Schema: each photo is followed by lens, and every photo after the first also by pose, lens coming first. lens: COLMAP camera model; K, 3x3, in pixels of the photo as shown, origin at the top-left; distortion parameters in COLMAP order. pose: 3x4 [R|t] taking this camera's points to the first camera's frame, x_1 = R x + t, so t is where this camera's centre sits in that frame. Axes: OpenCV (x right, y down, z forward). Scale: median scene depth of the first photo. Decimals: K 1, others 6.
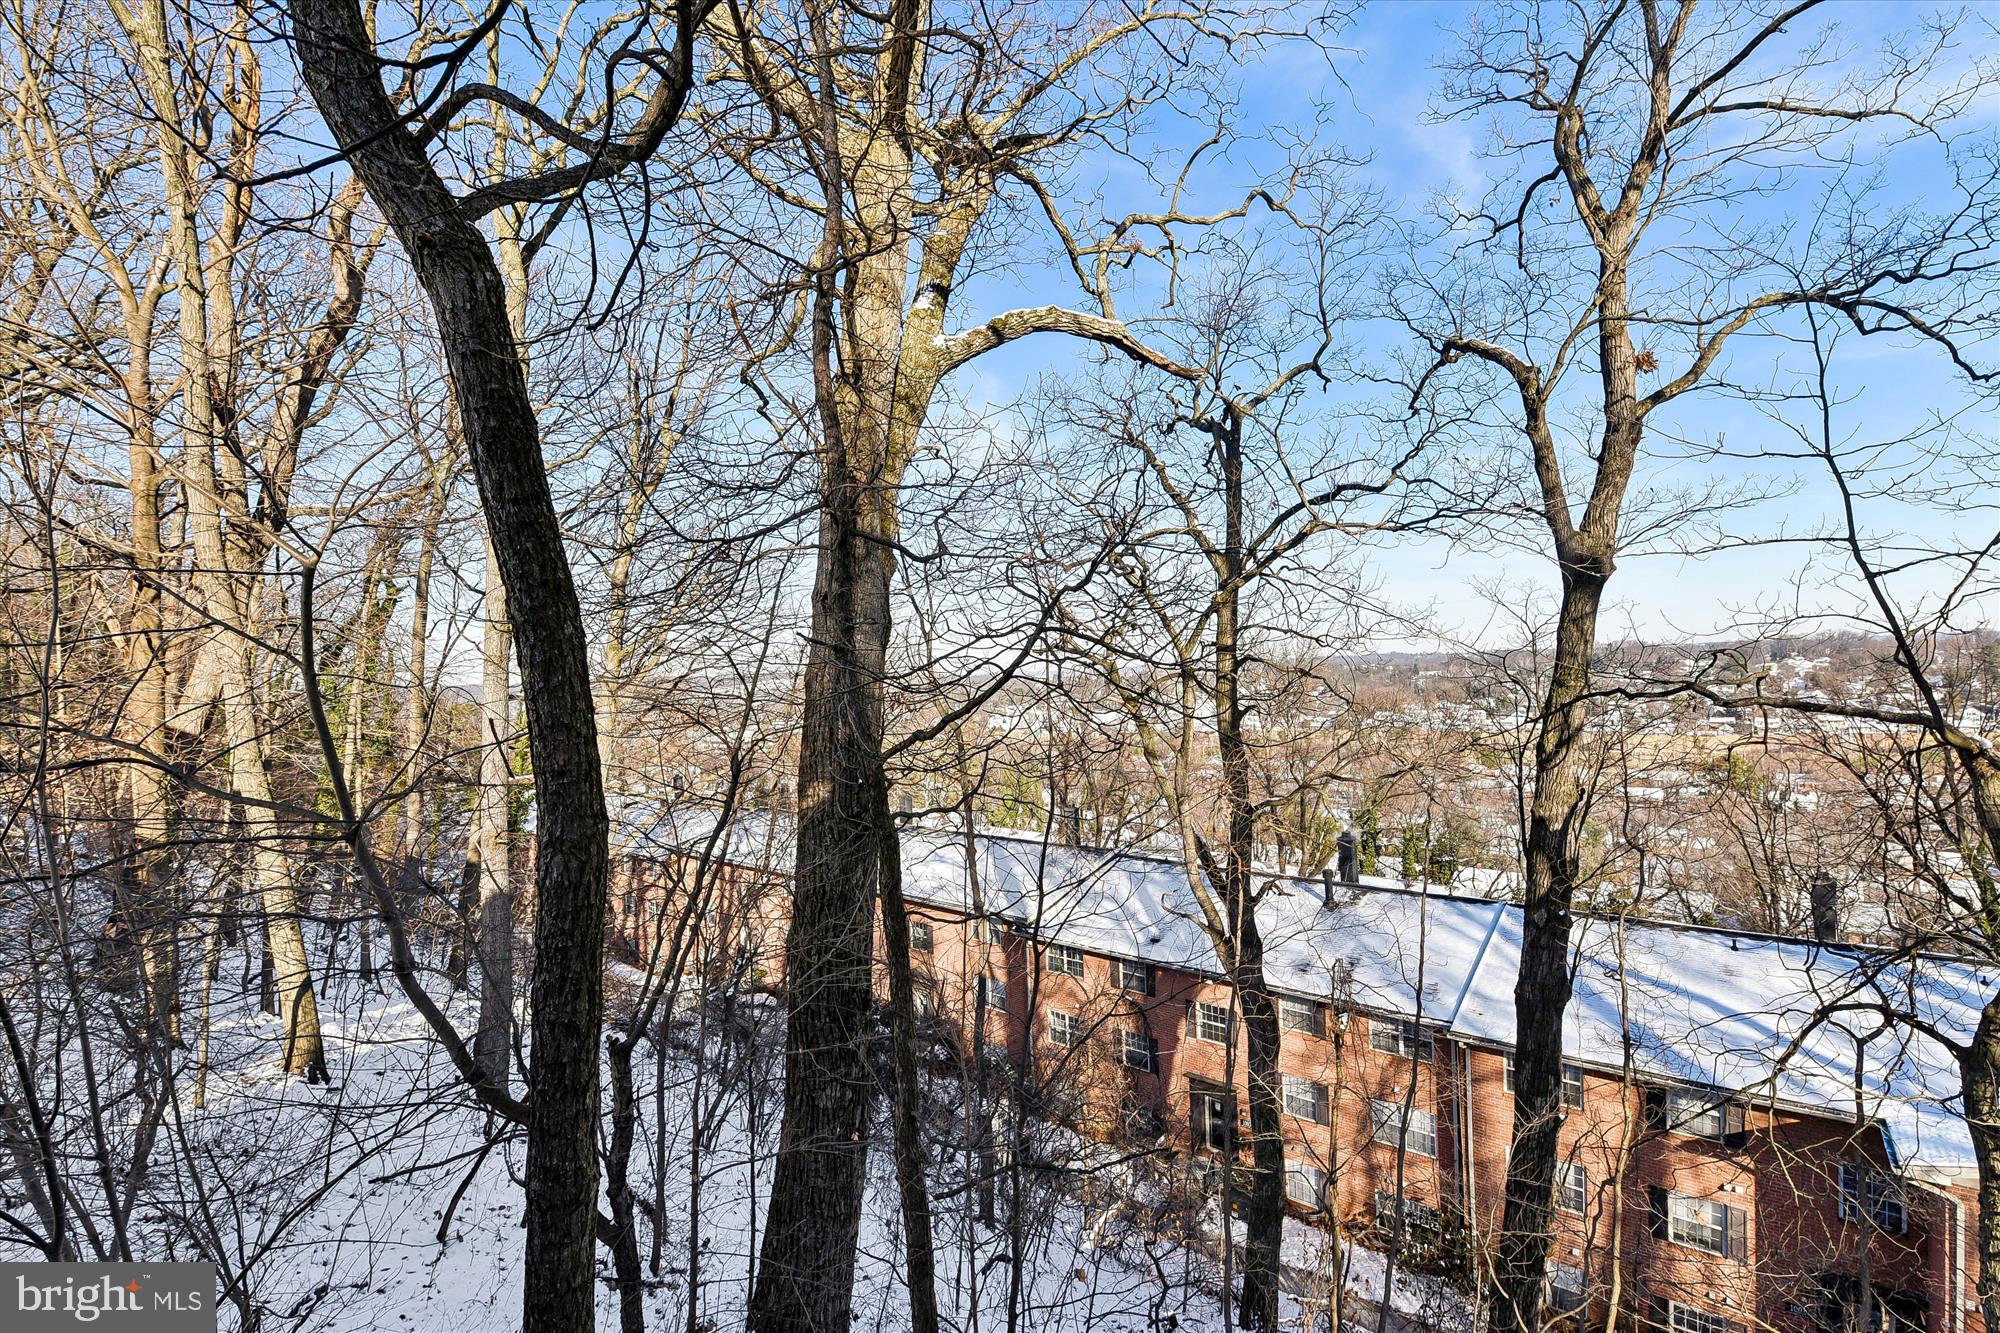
lens RADIAL K [[870.0, 0, 1000.1], [0, 870.0, 670.5], [0, 0, 1]] dist [0.001810, -0.011459]
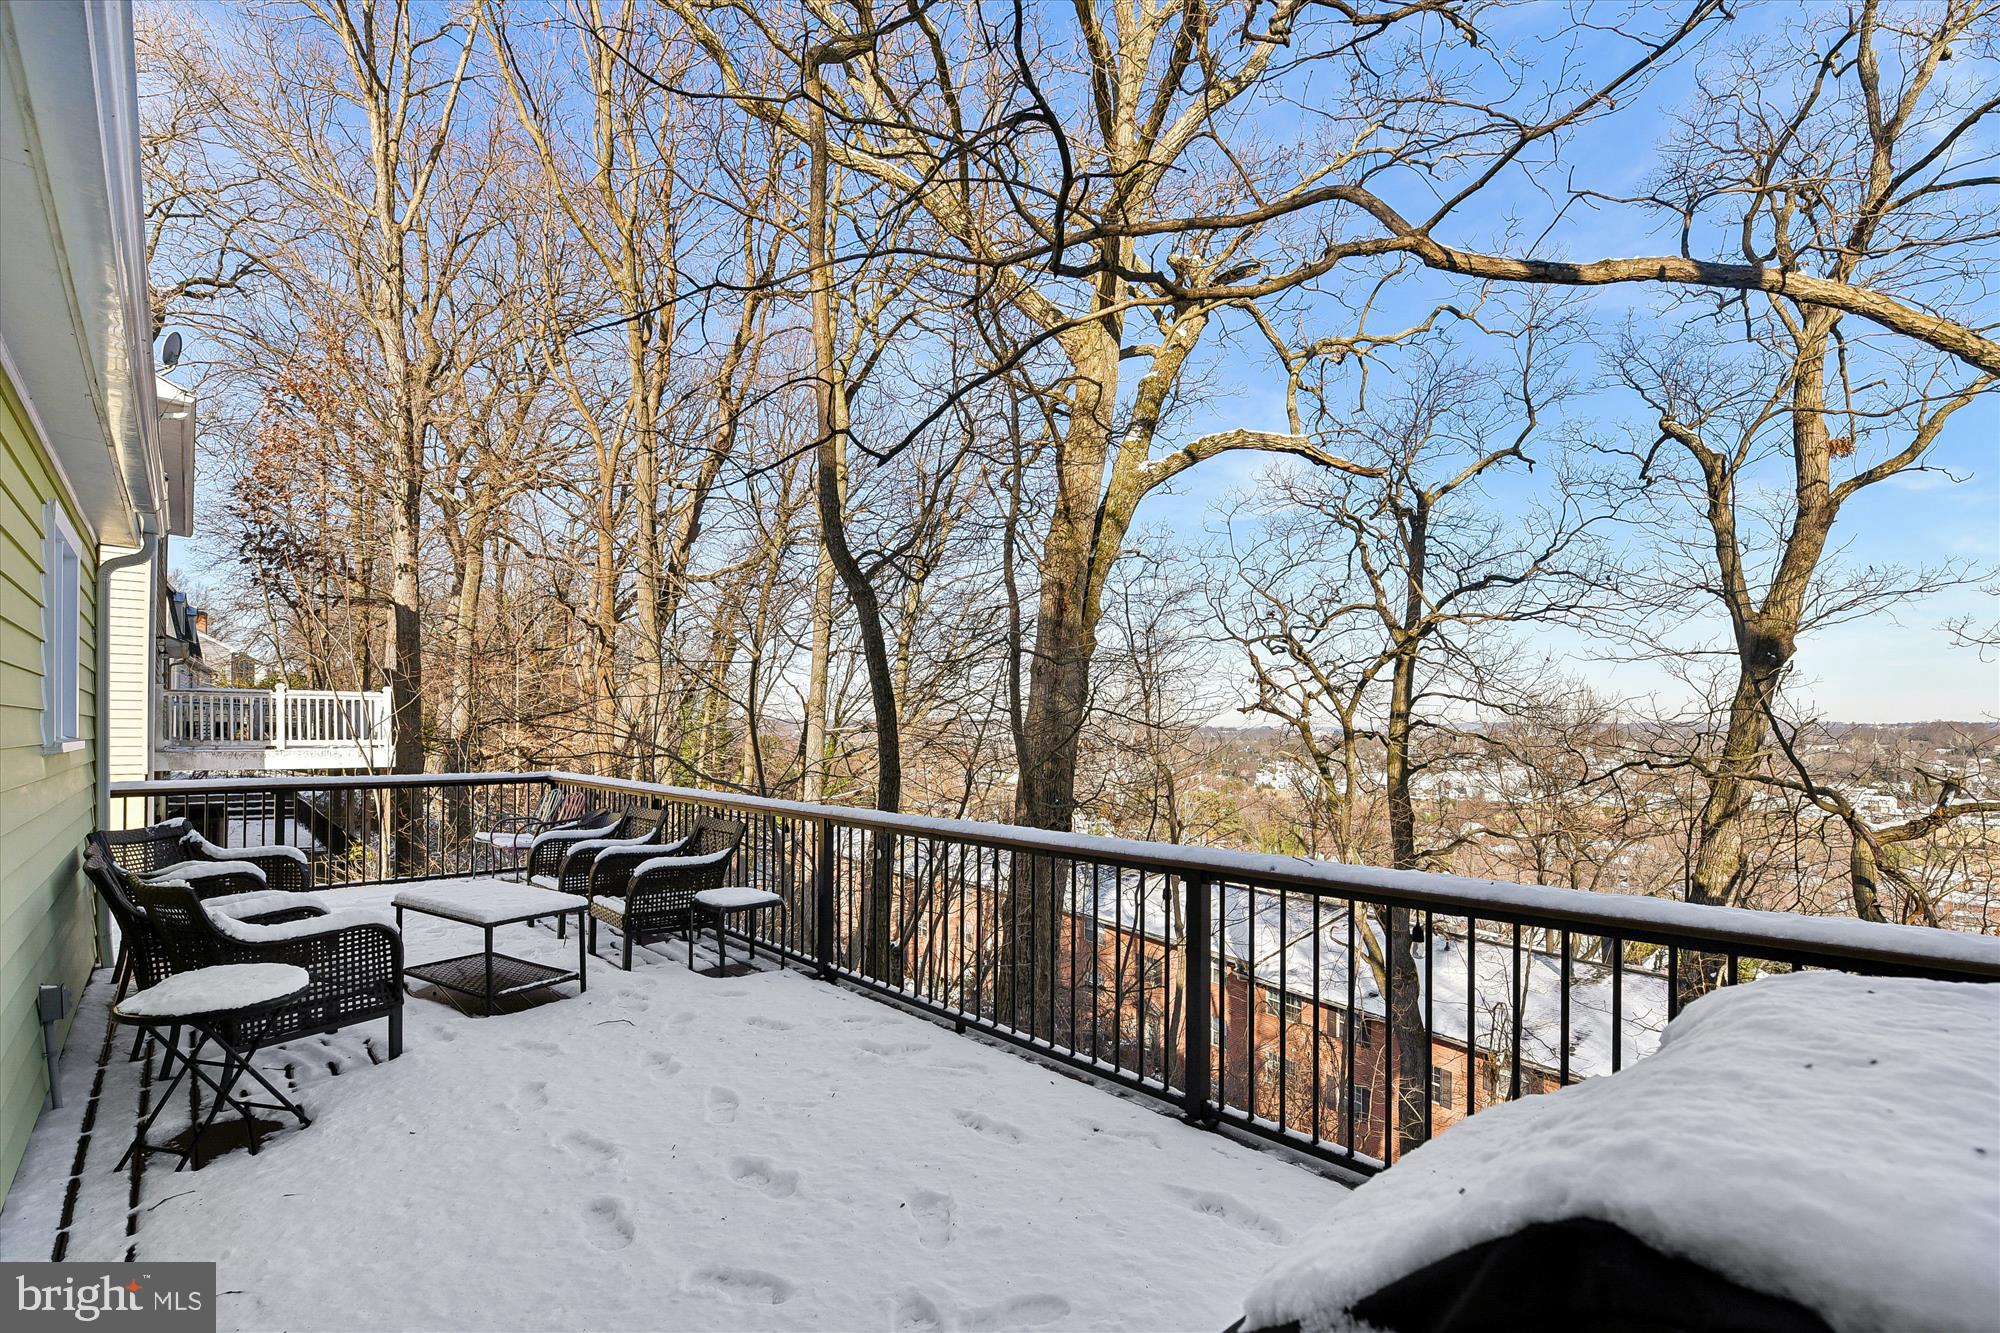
lens RADIAL K [[877.6, 0, 992.0], [0, 877.6, 674.0], [0, 0, 1]] dist [0.001224, 0.000229]
pose [[0.952031, 0.020170, -0.305336, 0.111614], [-0.035945, 0.998288, -0.046131, -0.005709], [0.303883, 0.054894, 0.951127, -0.262291]]
